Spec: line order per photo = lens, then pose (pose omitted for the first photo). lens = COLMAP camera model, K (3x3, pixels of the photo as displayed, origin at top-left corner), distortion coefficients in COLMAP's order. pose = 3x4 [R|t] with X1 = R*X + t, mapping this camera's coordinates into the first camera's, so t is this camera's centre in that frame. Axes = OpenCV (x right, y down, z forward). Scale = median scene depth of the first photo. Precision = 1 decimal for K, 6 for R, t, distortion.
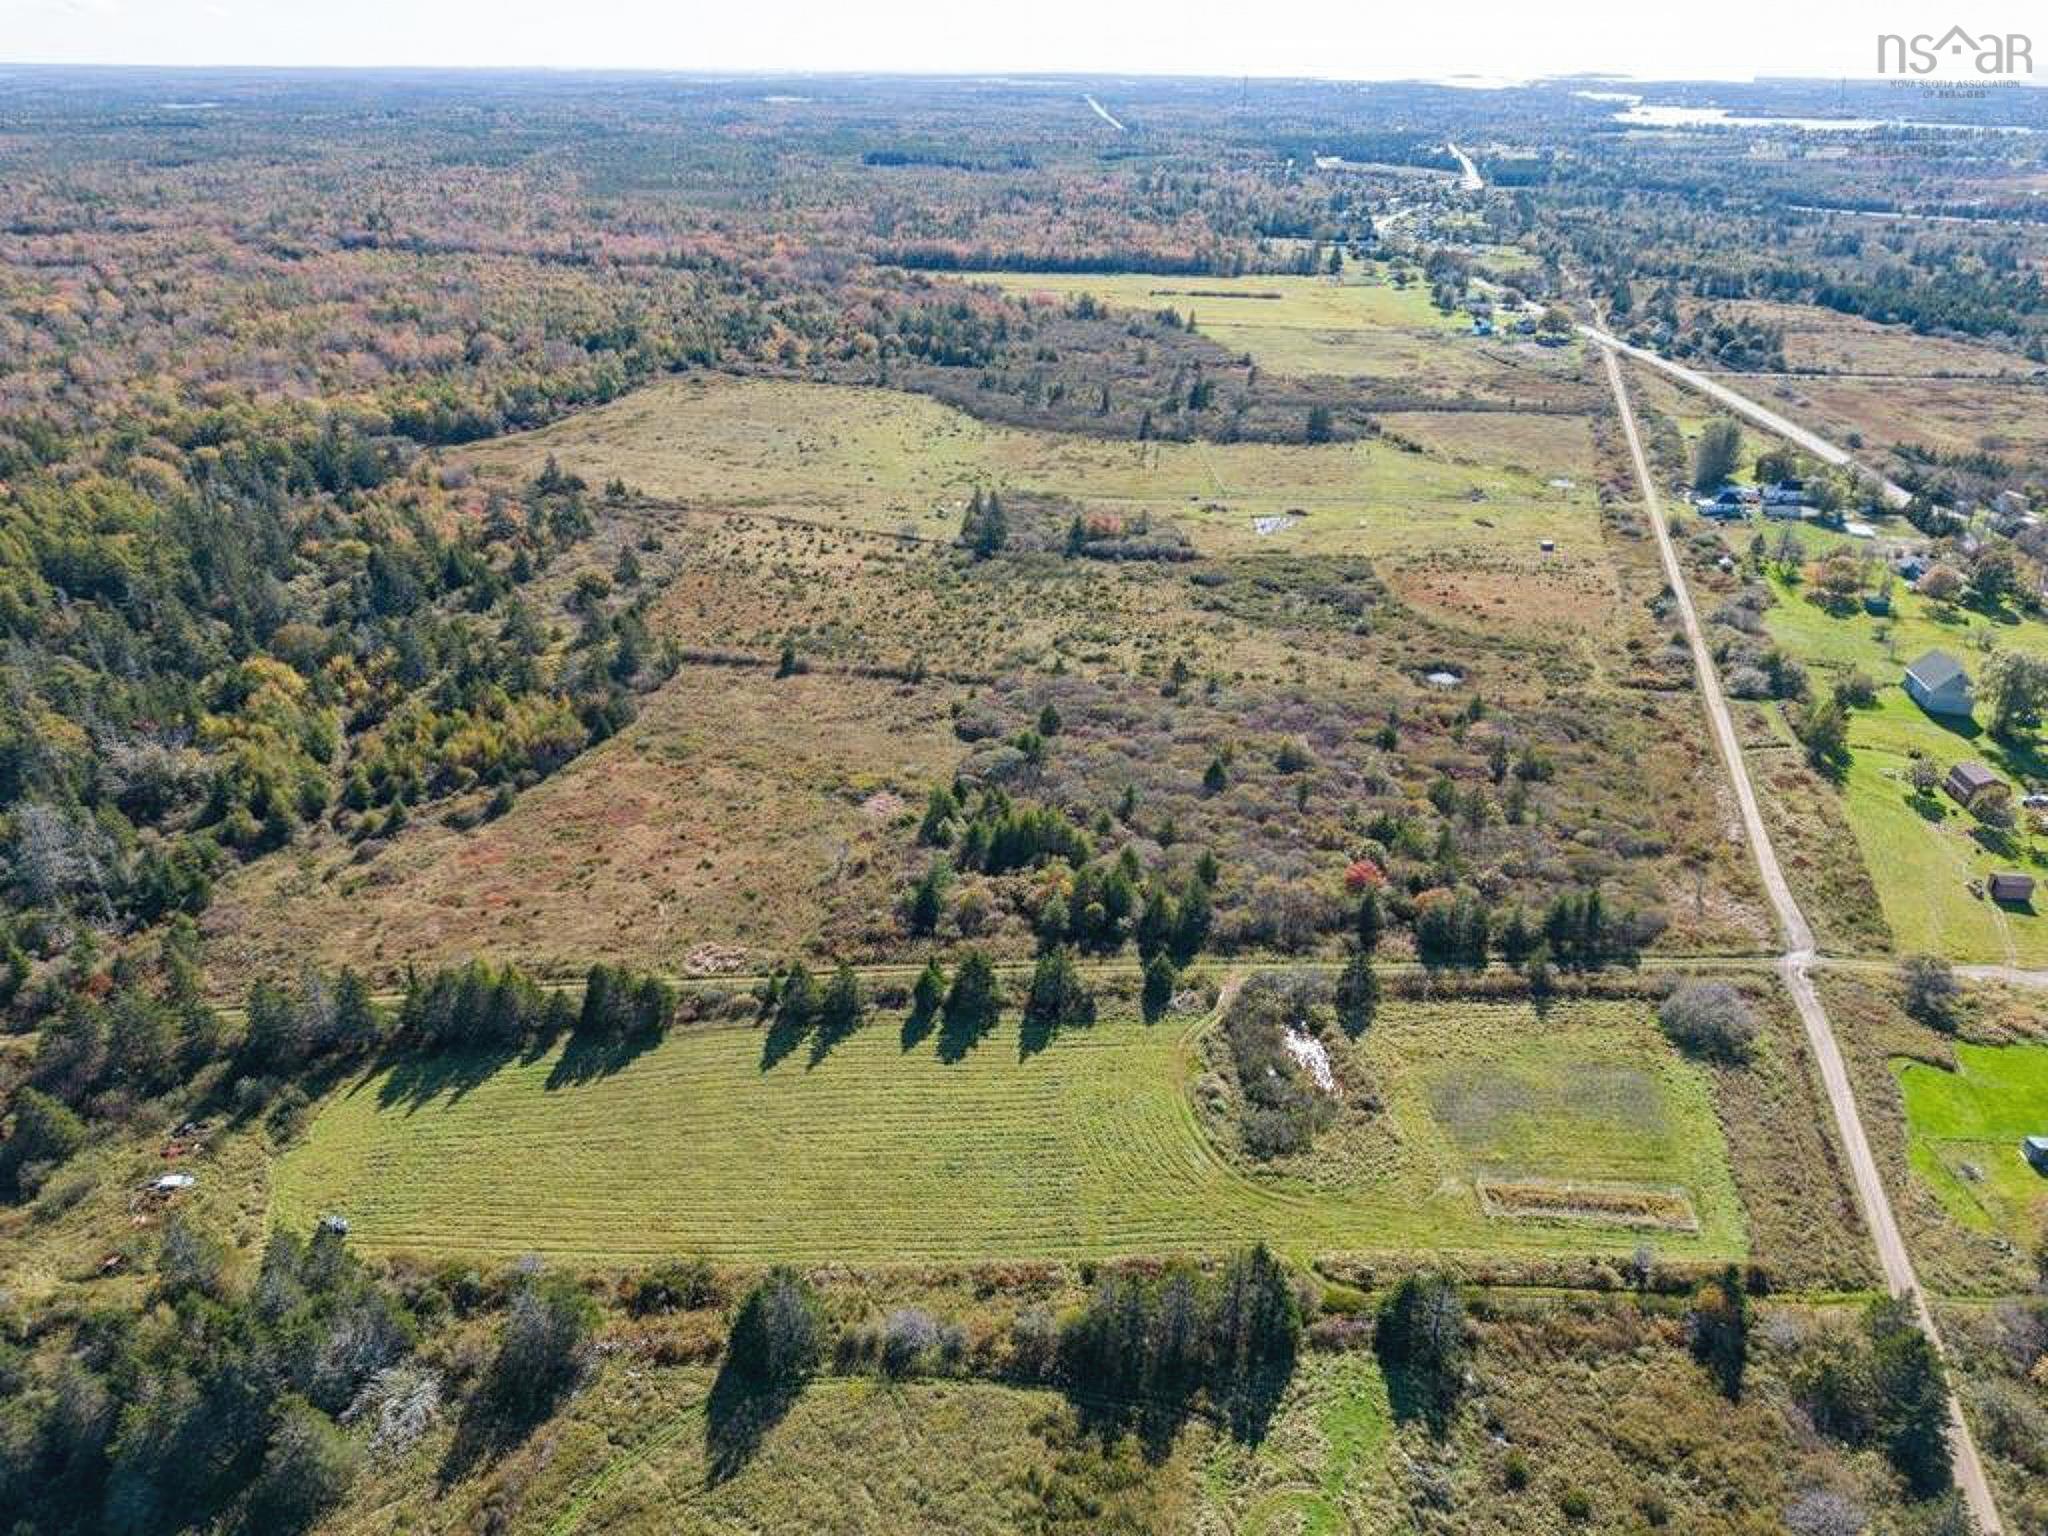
lens RADIAL K [[1427.9, 0, 1024.0], [0, 1427.9, 768.0], [0, 0, 1]] dist [0.098652, -0.106183]
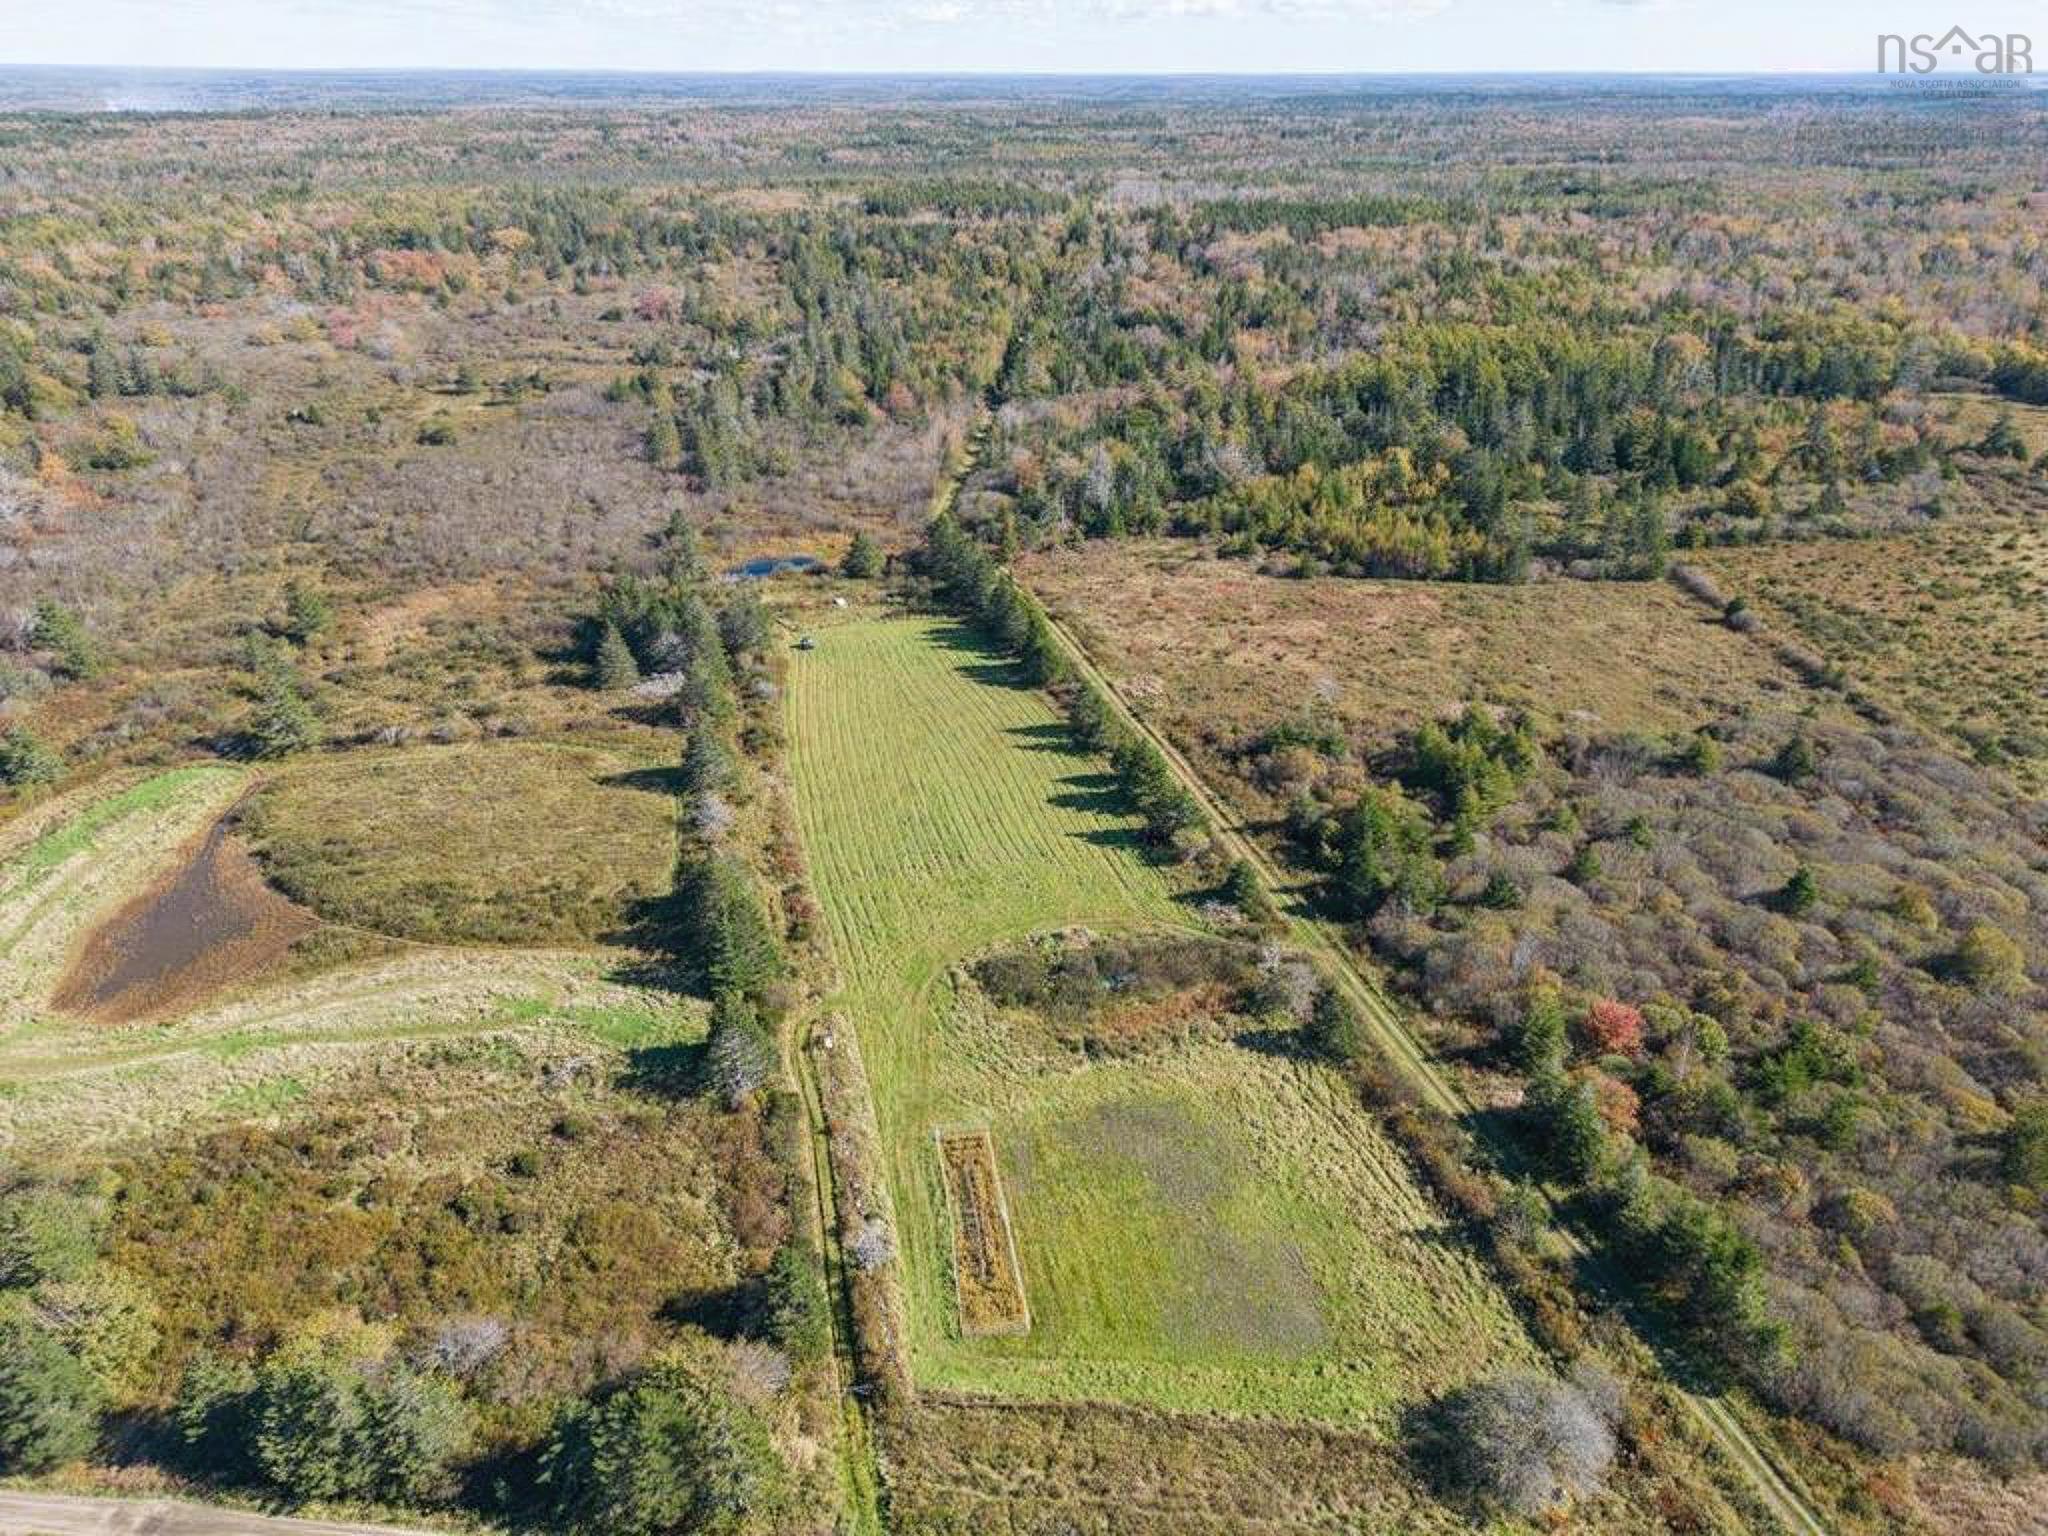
lens RADIAL K [[1427.9, 0, 1024.0], [0, 1427.9, 768.0], [0, 0, 1]] dist [0.098652, -0.106183]
pose [[0.195376, 0.425652, -0.883543, 0.842332], [-0.430894, 0.846549, 0.312547, -0.132647], [0.880999, 0.319650, 0.348806, 0.596240]]
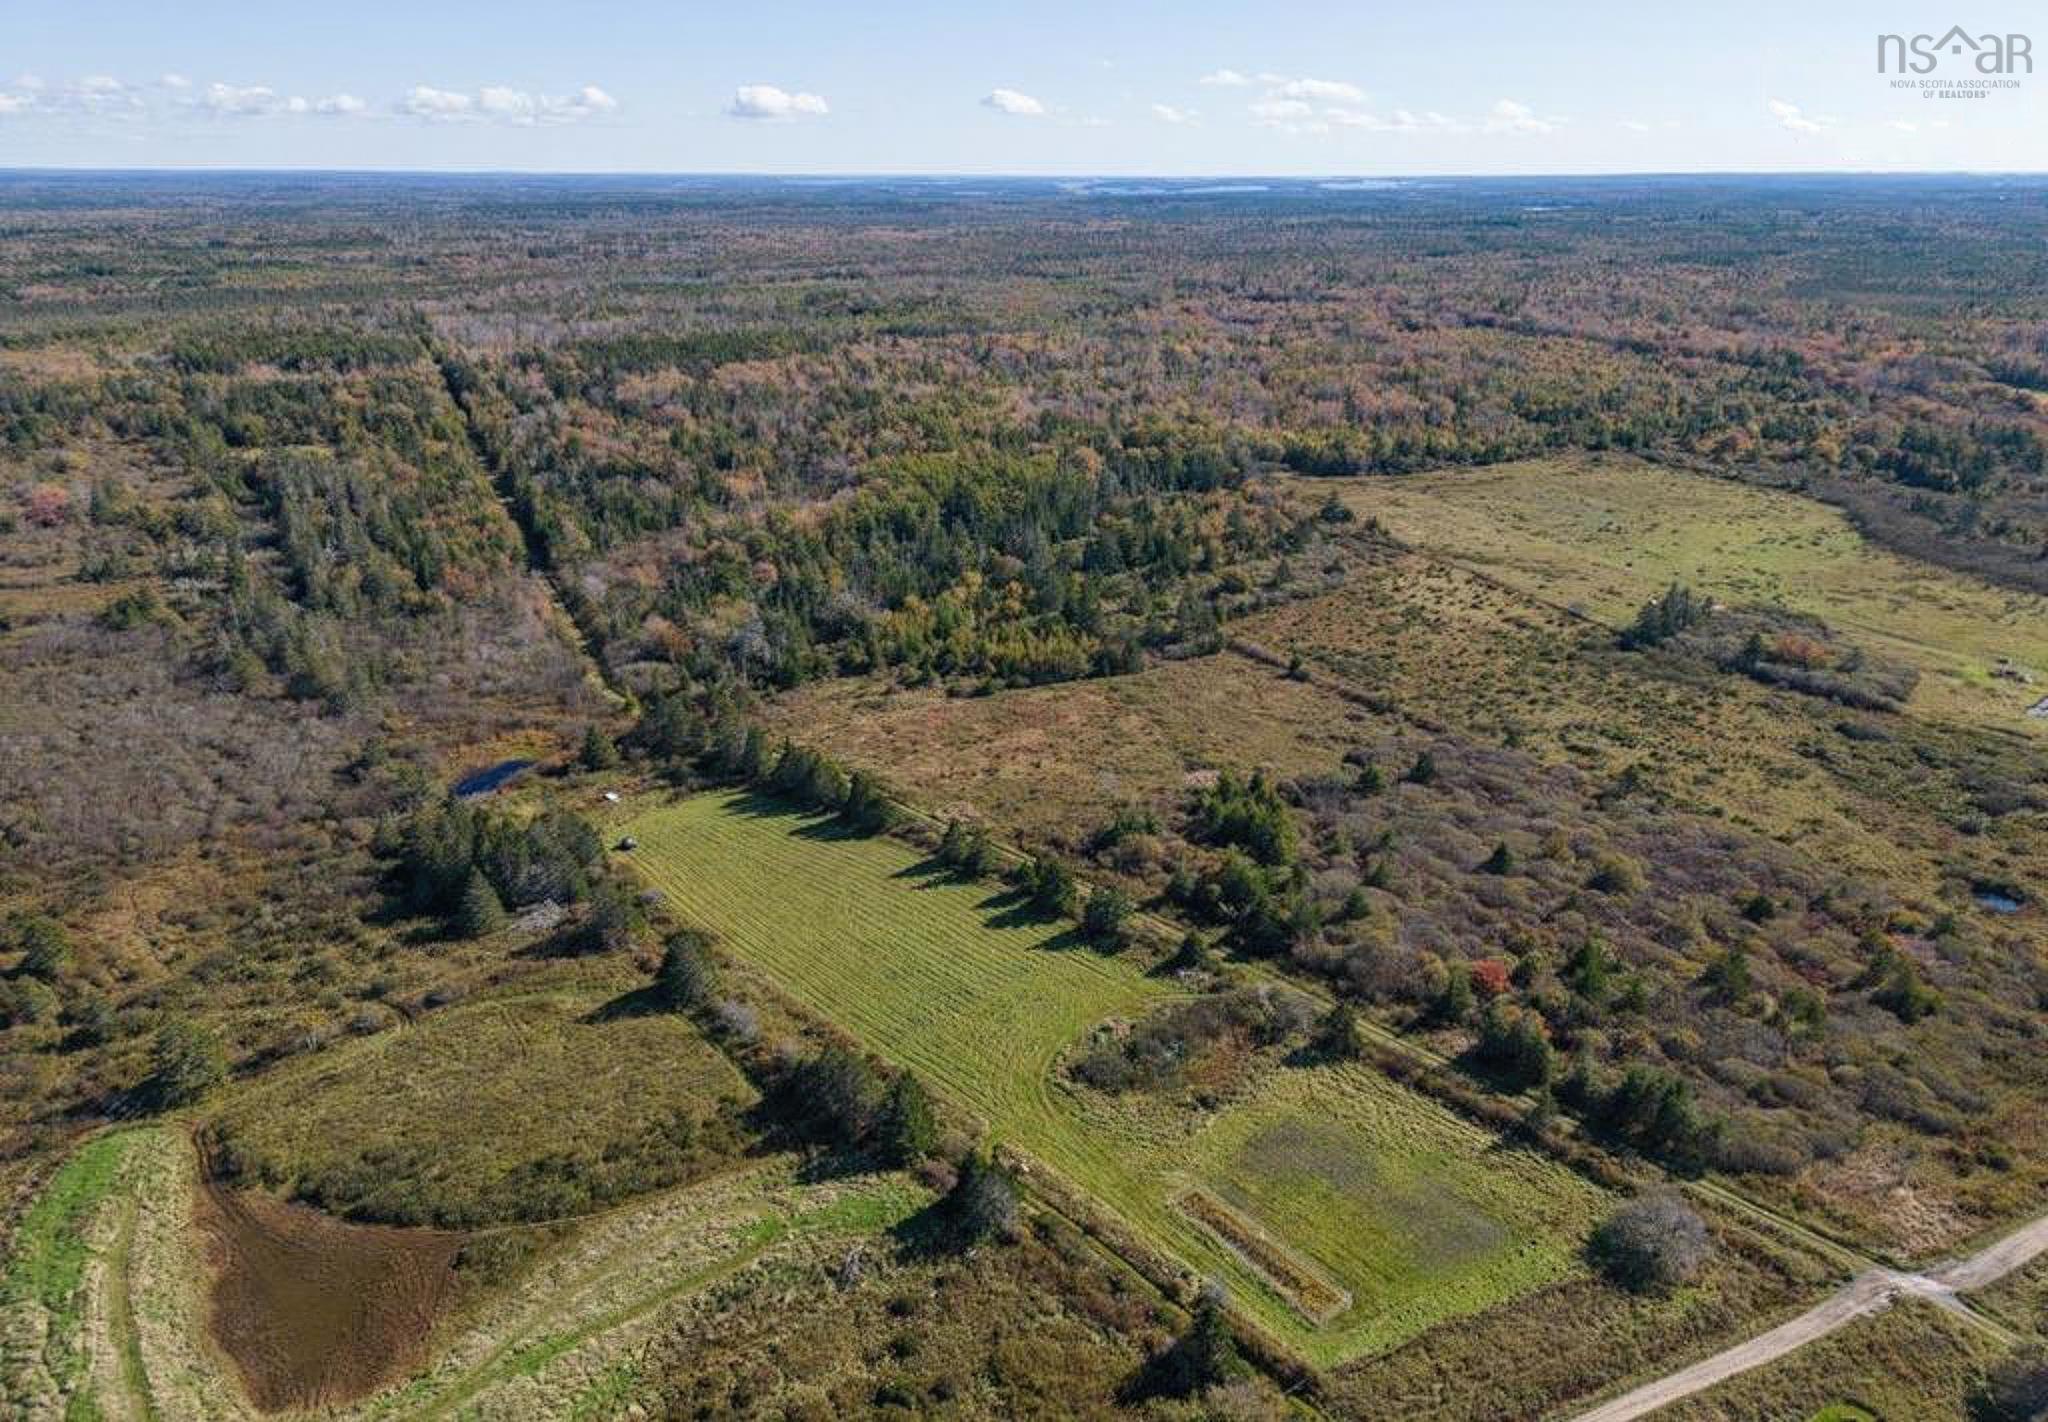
lens RADIAL K [[1449.4, 0, 1027.9], [0, 1449.4, 625.0], [0, 0, 1]] dist [0.097520, -0.110650]
pose [[0.666844, 0.221649, -0.711471, 0.796042], [-0.326272, 0.945208, -0.011339, -0.039162], [0.669975, 0.239694, 0.702624, 0.070454]]
